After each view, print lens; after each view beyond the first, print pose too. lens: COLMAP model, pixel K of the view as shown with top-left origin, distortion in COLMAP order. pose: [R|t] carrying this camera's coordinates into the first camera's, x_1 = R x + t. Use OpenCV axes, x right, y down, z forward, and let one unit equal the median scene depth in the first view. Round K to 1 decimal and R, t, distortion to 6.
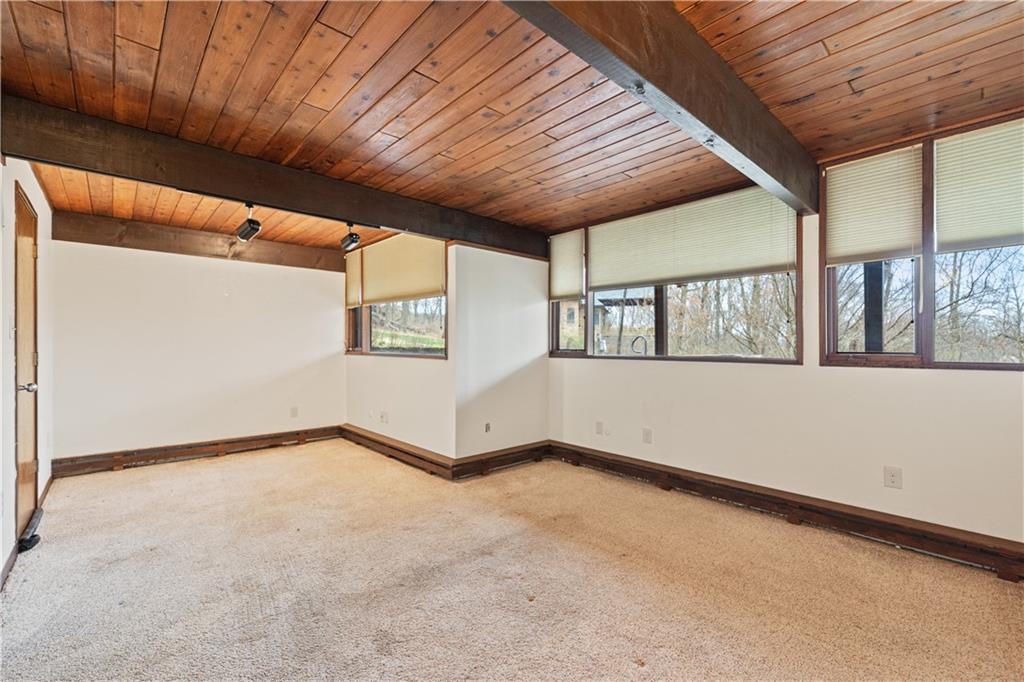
lens RADIAL K [[453.2, 0, 497.2], [0, 453.2, 344.9], [0, 0, 1]] dist [0.001427, -0.000566]
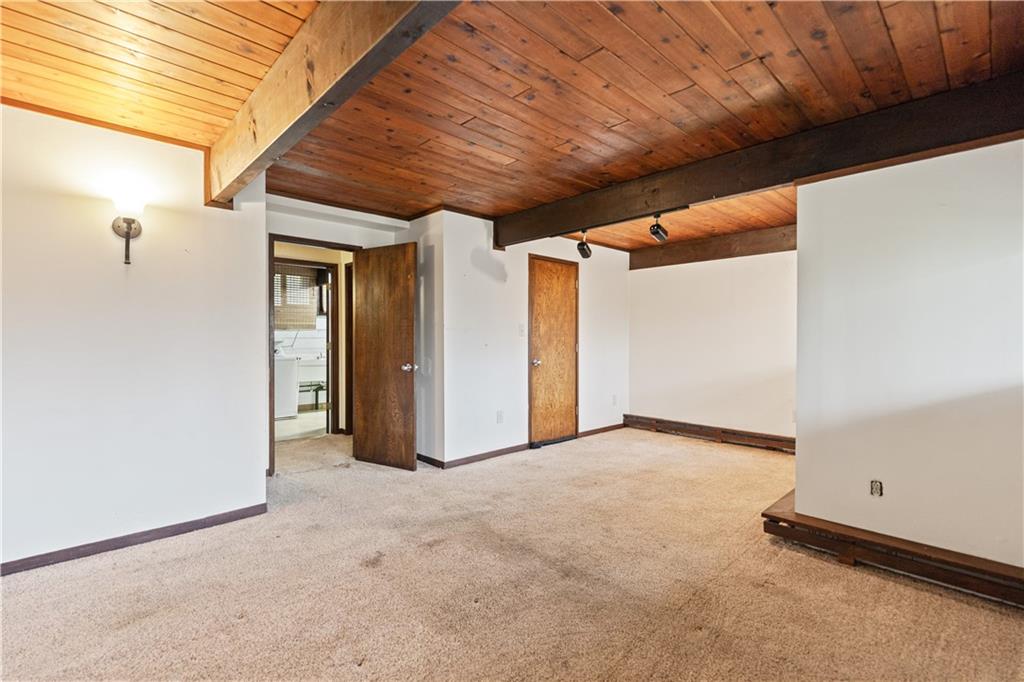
lens RADIAL K [[463.1, 0, 498.9], [0, 463.1, 340.0], [0, 0, 1]] dist [0.002037, -0.000104]
pose [[0.001008, 0.001433, -0.999998, 0.734406], [0.000720, 0.999999, 0.001433, 0.000055], [0.999999, -0.000722, 0.001007, 0.720075]]
